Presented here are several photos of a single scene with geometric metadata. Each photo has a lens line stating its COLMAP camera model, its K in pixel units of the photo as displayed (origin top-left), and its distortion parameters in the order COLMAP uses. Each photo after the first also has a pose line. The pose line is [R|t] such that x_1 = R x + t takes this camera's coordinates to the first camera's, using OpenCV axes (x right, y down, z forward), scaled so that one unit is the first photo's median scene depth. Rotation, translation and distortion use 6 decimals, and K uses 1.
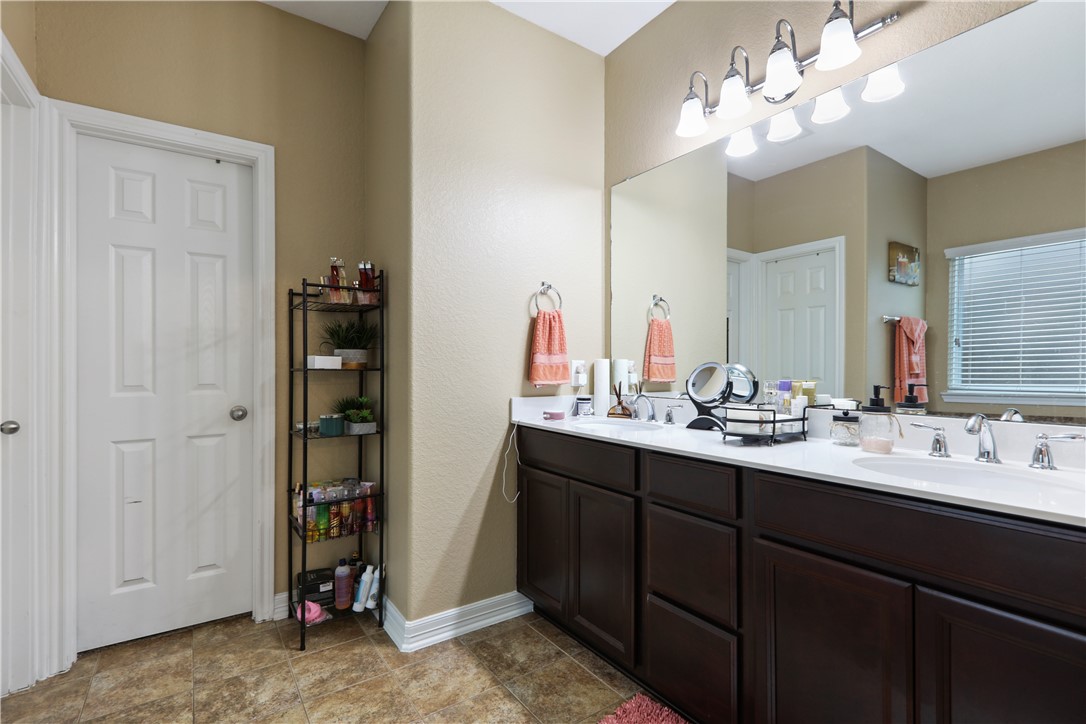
lens RADIAL K [[507.1, 0, 543.0], [0, 507.1, 362.0], [0, 0, 1]] dist [-0.000671, 0.000044]
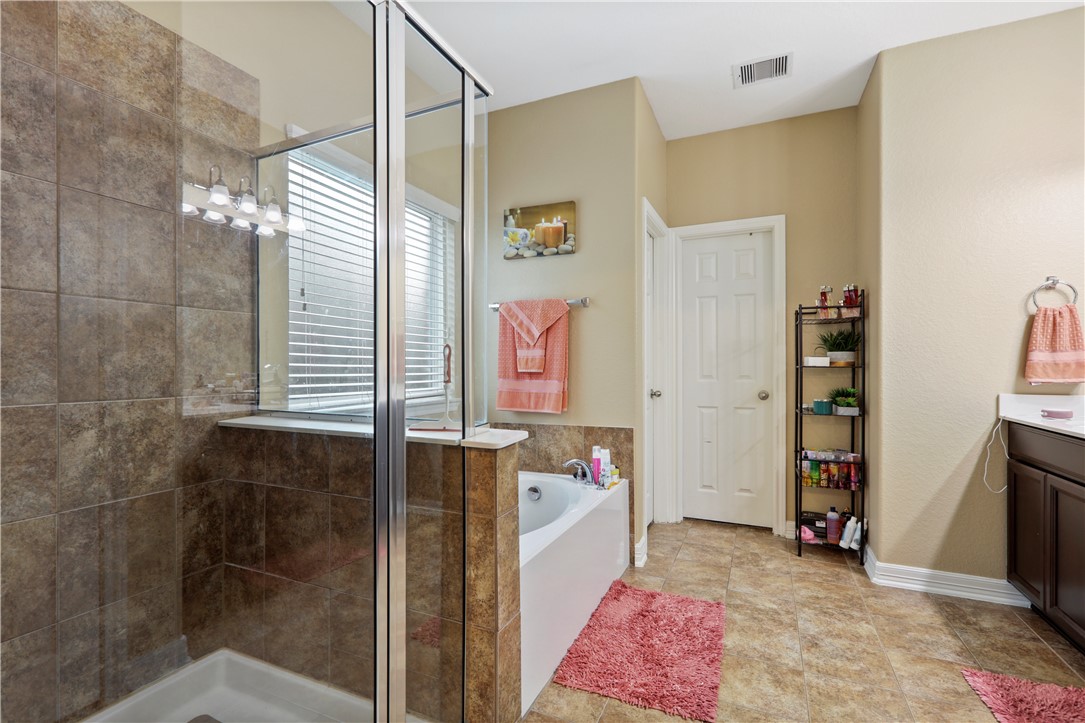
lens RADIAL K [[499.7, 0, 545.1], [0, 499.7, 366.2], [0, 0, 1]] dist [0.003331, 0.000373]
pose [[0.524327, 0.000833, -0.851516, 0.340896], [0.002563, 0.999993, 0.002556, 0.008306], [0.851513, -0.003523, 0.524322, -0.354251]]
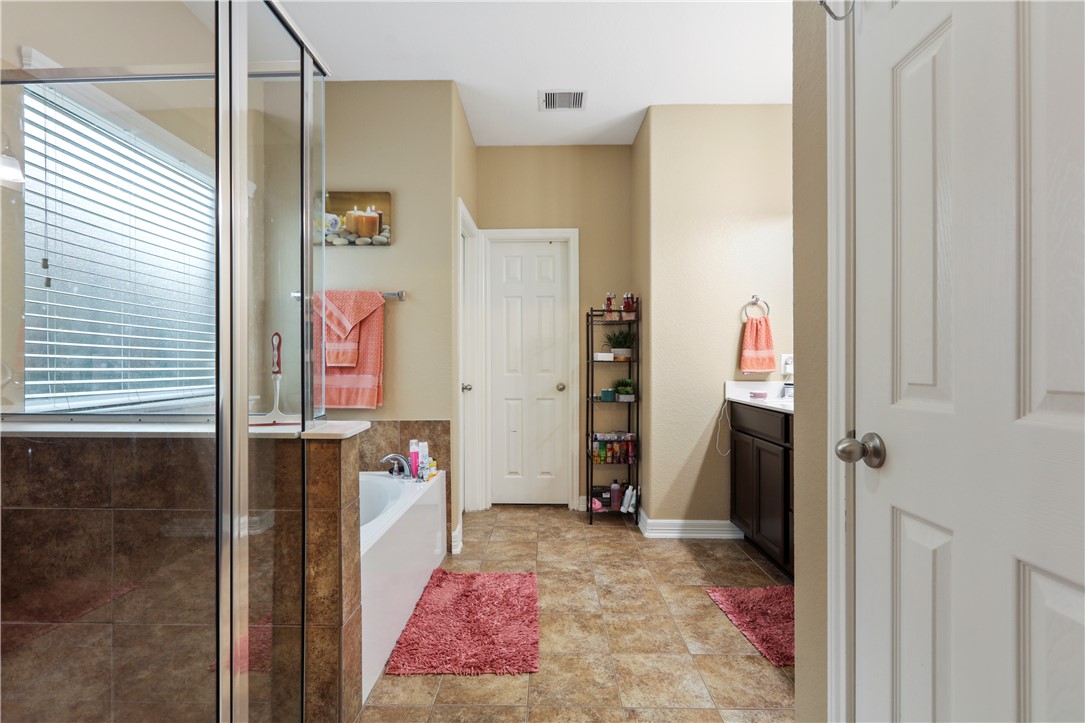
lens RADIAL K [[499.7, 0, 545.1], [0, 499.7, 366.2], [0, 0, 1]] dist [0.003331, 0.000373]
pose [[0.818015, 0.001847, -0.575194, 0.334634], [0.003044, 0.999967, 0.007540, 0.017930], [0.575189, -0.007919, 0.817982, -0.422872]]
